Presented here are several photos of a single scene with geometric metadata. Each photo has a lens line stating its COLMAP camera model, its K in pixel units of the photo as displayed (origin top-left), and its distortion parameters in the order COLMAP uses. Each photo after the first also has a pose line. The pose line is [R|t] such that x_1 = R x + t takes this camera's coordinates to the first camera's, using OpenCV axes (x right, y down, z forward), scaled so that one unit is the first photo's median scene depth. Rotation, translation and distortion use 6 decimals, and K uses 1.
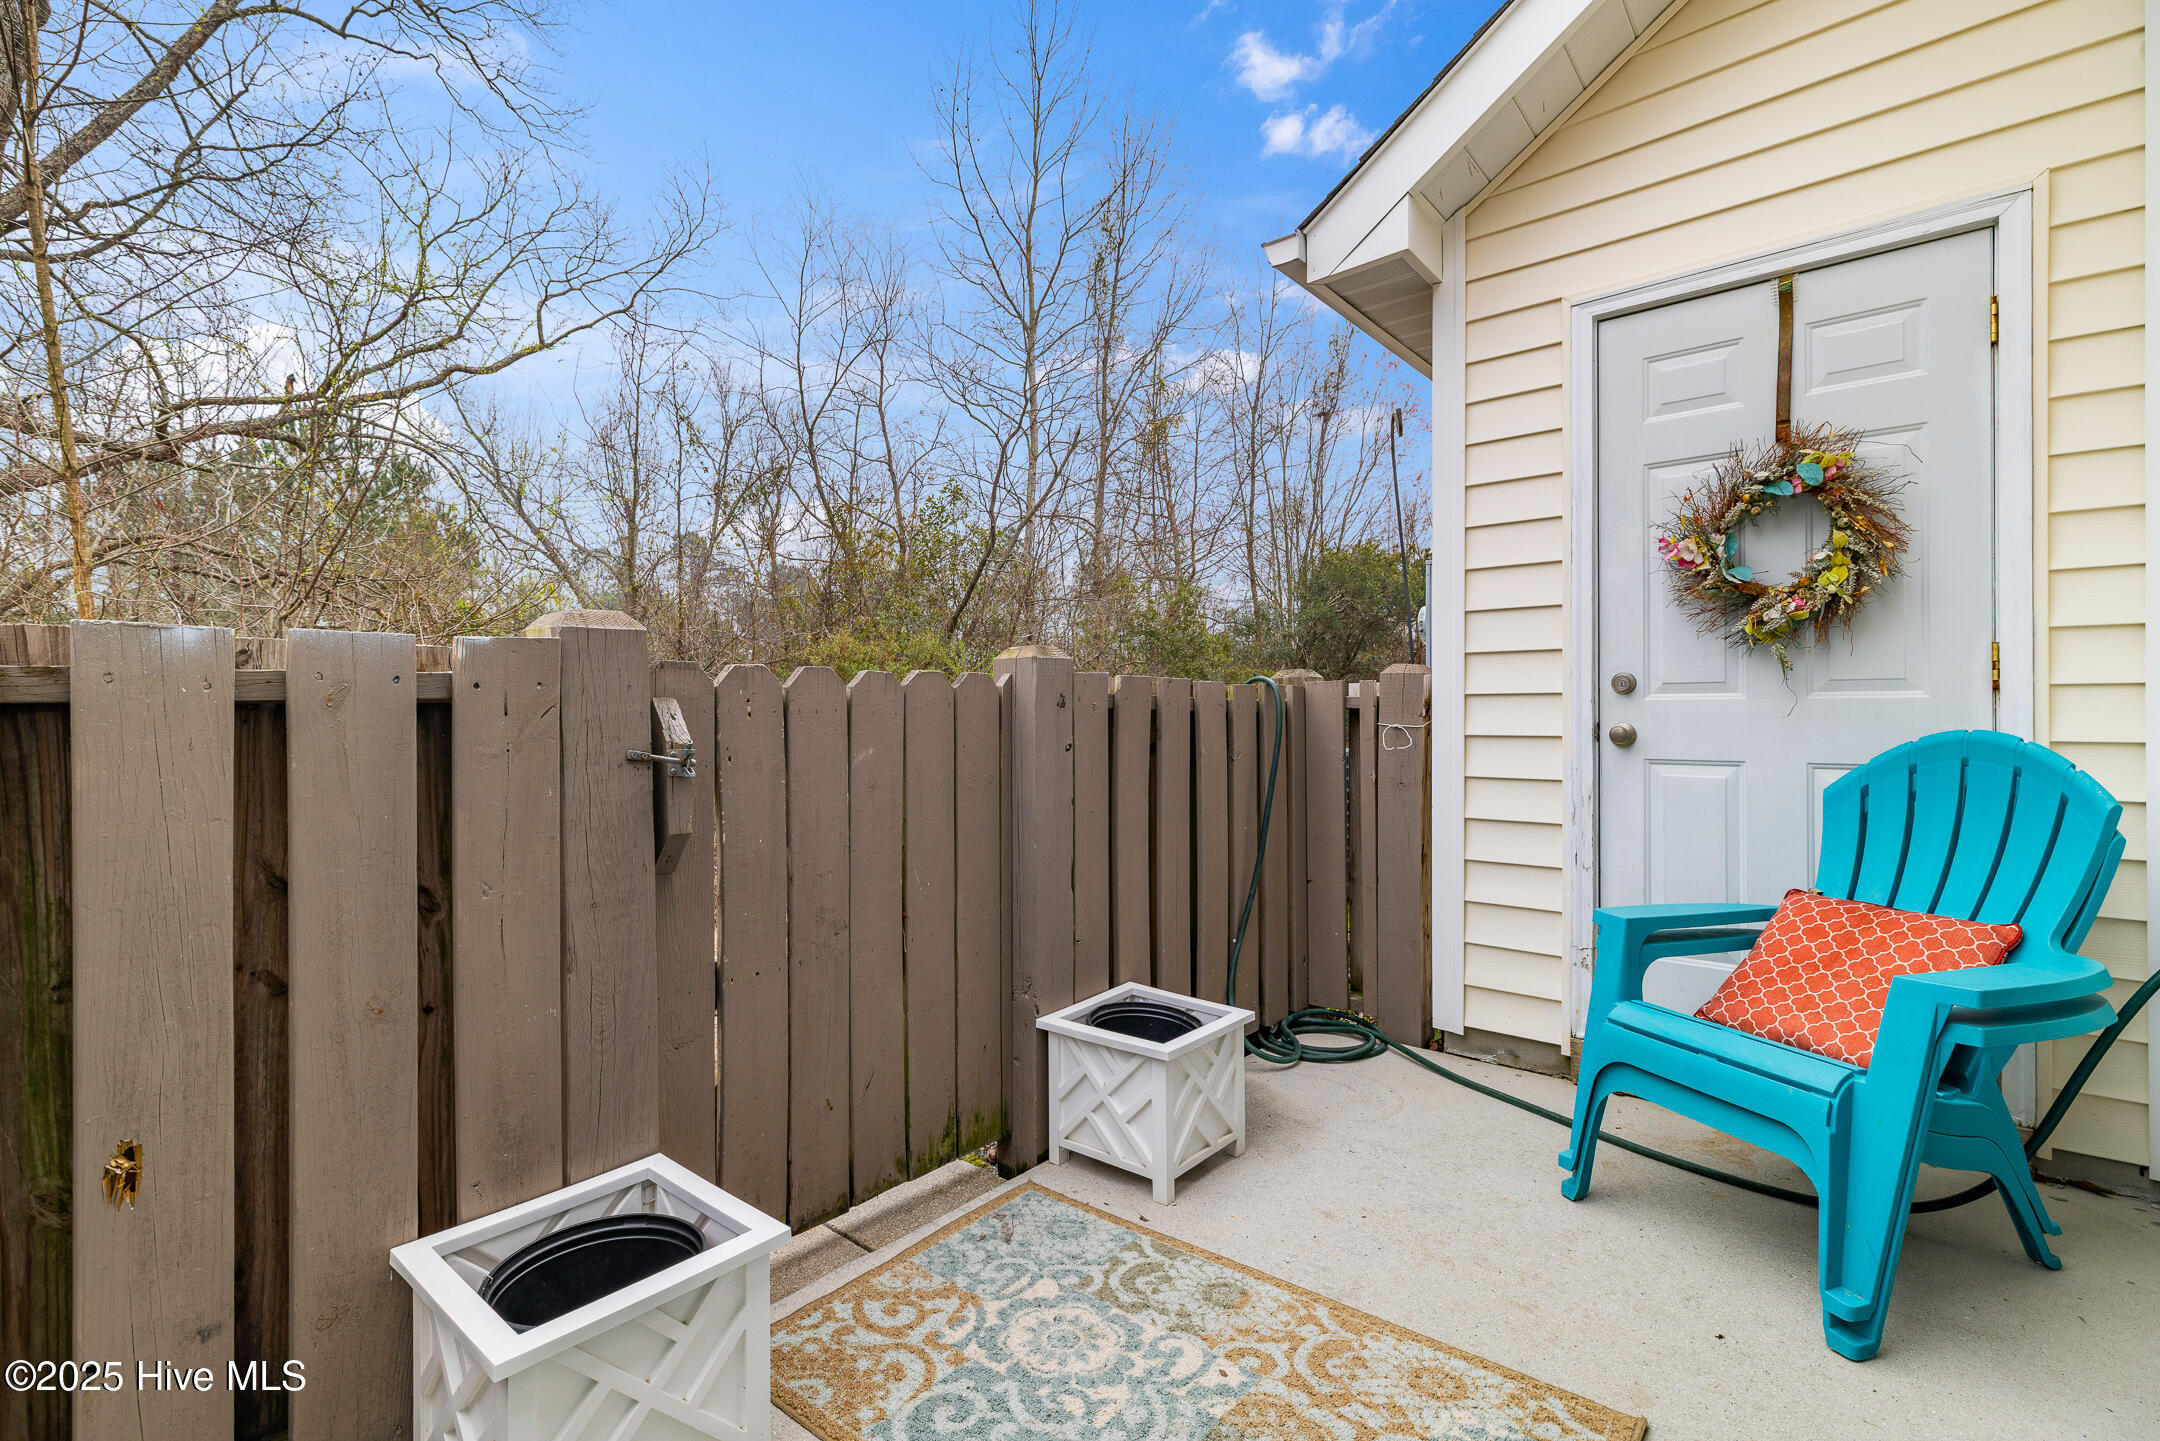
lens RADIAL K [[970.1, 0, 1064.2], [0, 970.1, 716.7], [0, 0, 1]] dist [0.007393, -0.000313]
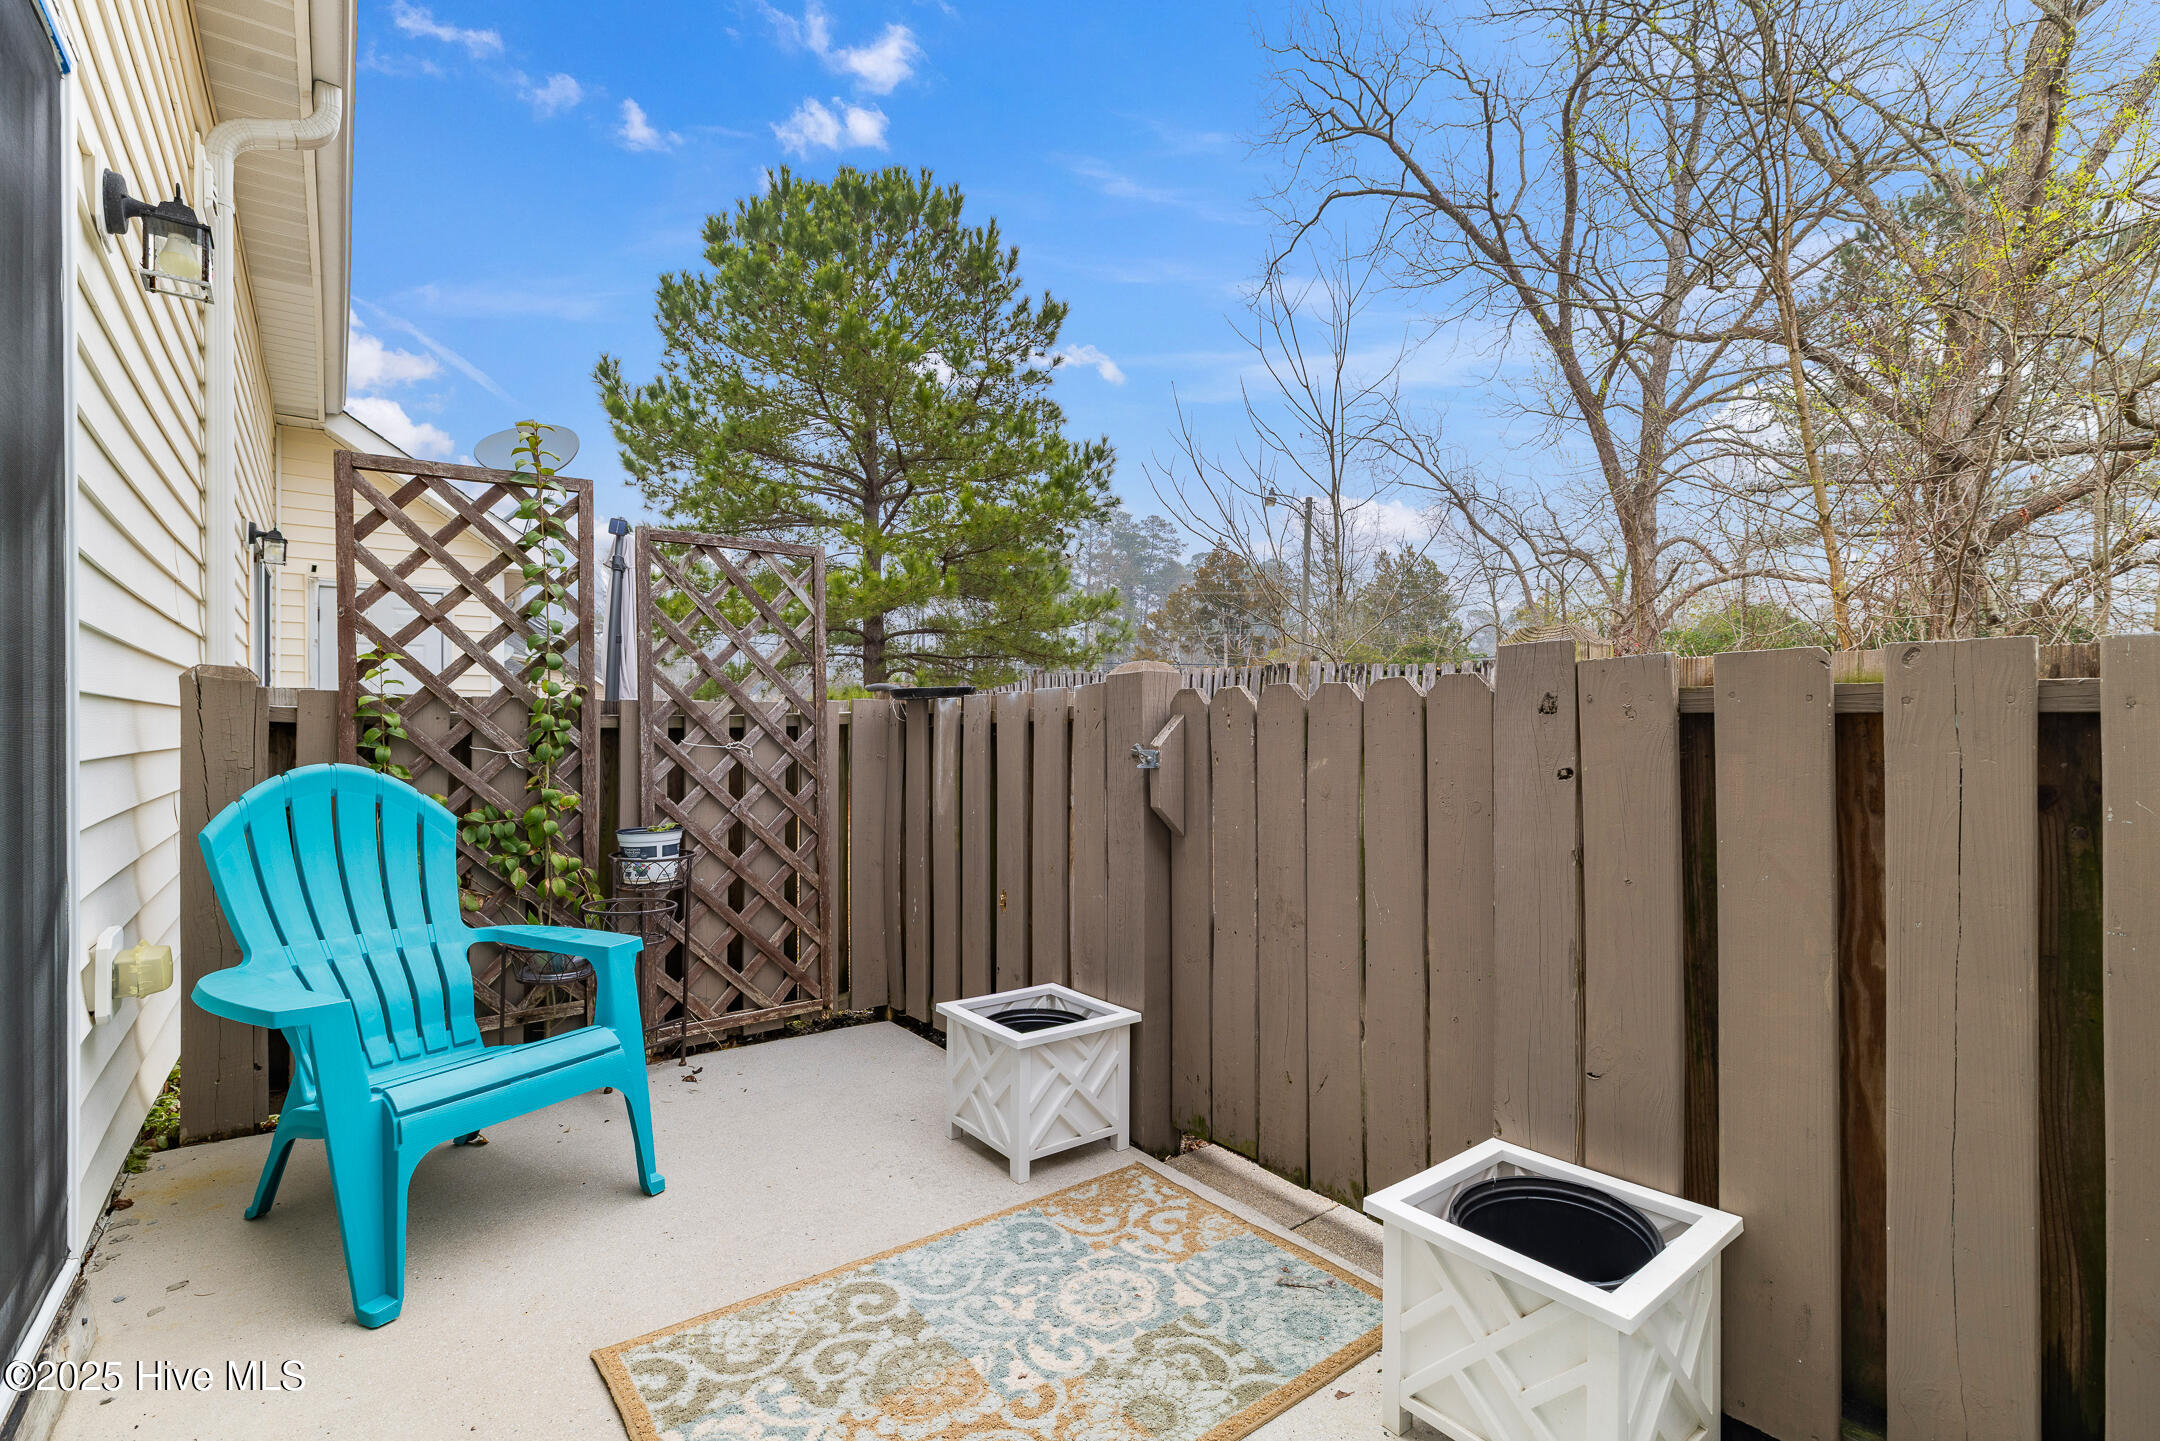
lens RADIAL K [[970.1, 0, 1072.4], [0, 970.1, 727.3], [0, 0, 1]] dist [0.007393, -0.000313]
pose [[-0.208977, -0.001131, -0.977920, 0.988347], [-0.000130, 0.999999, -0.001129, 0.001013], [0.977921, -0.000109, -0.208977, 1.092212]]
